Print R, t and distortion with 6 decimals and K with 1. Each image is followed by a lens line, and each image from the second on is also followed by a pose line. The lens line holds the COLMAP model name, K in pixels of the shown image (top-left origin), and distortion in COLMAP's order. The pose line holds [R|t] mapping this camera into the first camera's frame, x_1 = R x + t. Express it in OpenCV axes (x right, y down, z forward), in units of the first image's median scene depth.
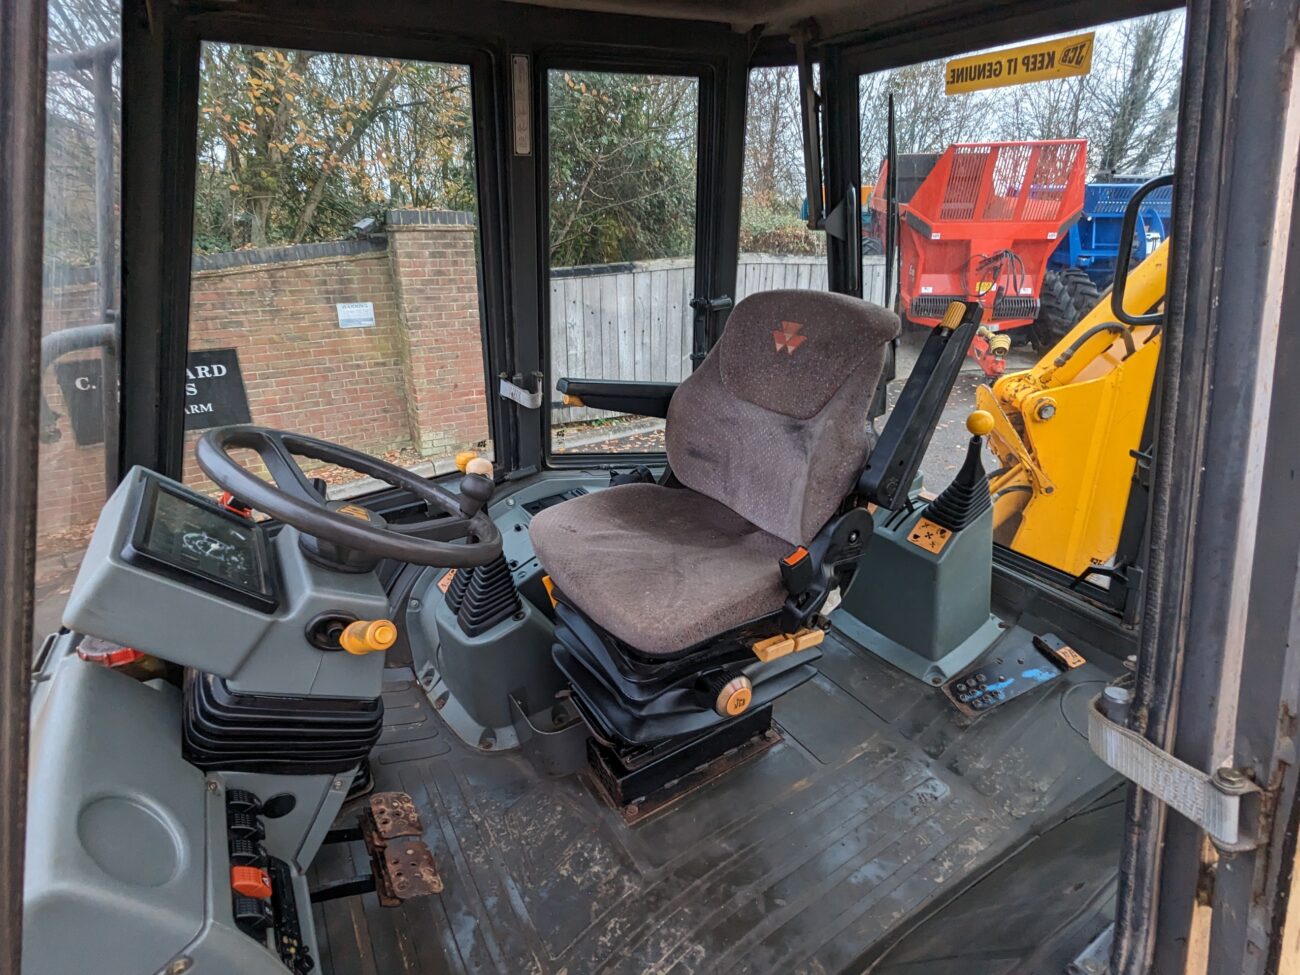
lens RADIAL K [[649.4, 0, 647.6], [0, 649.4, 493.3], [0, 0, 1]] dist [-0.001566, 0.000902]
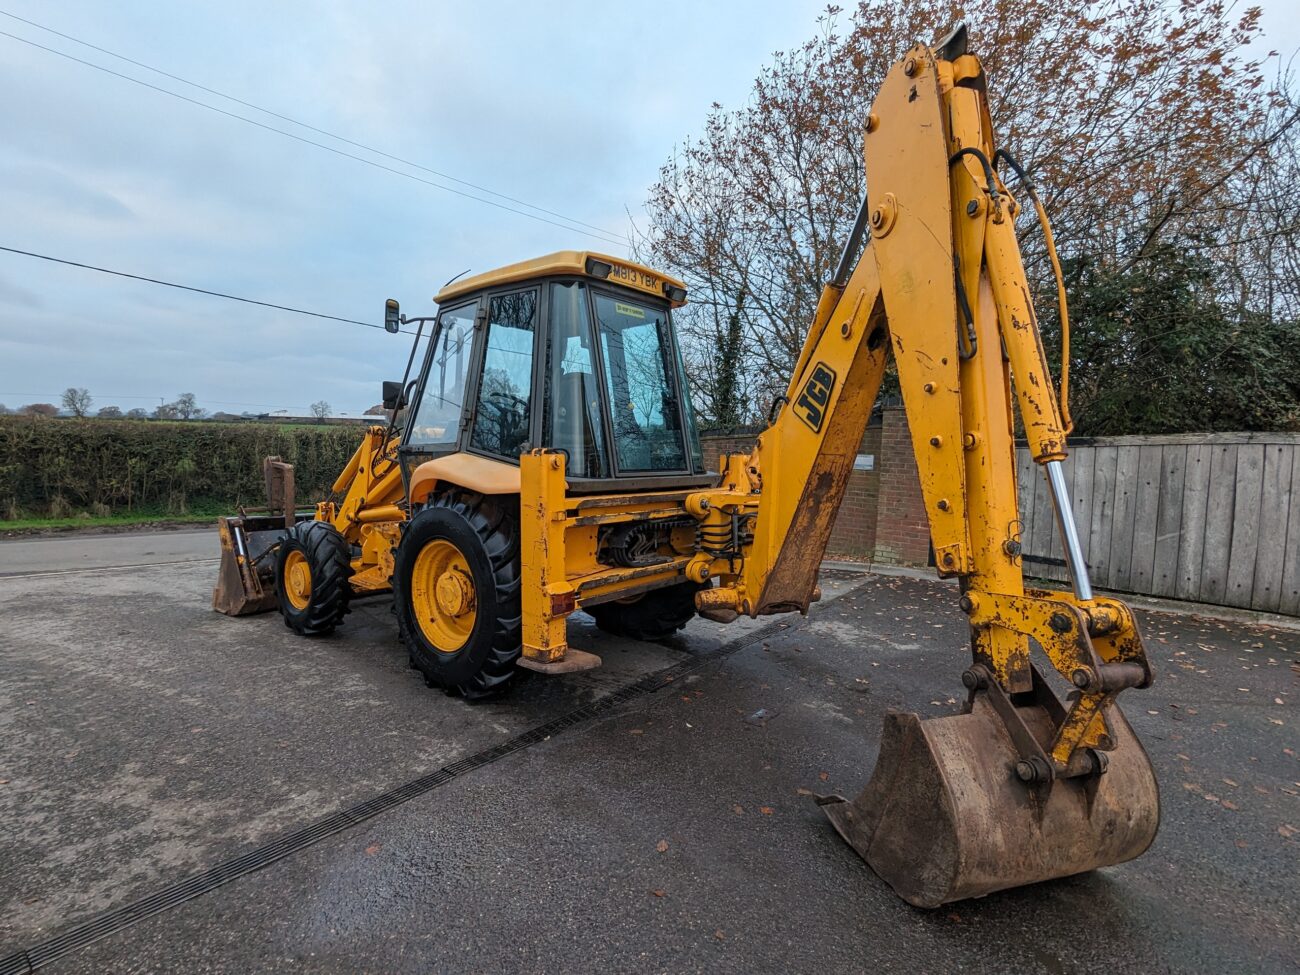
lens RADIAL K [[649.4, 0, 649.7], [0, 649.4, 486.1], [0, 0, 1]] dist [-0.001566, 0.000902]
pose [[0.337141, 0.069855, -0.938859, 0.716682], [-0.391291, 0.917427, -0.072250, 0.076649], [0.856287, 0.391725, 0.336636, 0.051376]]
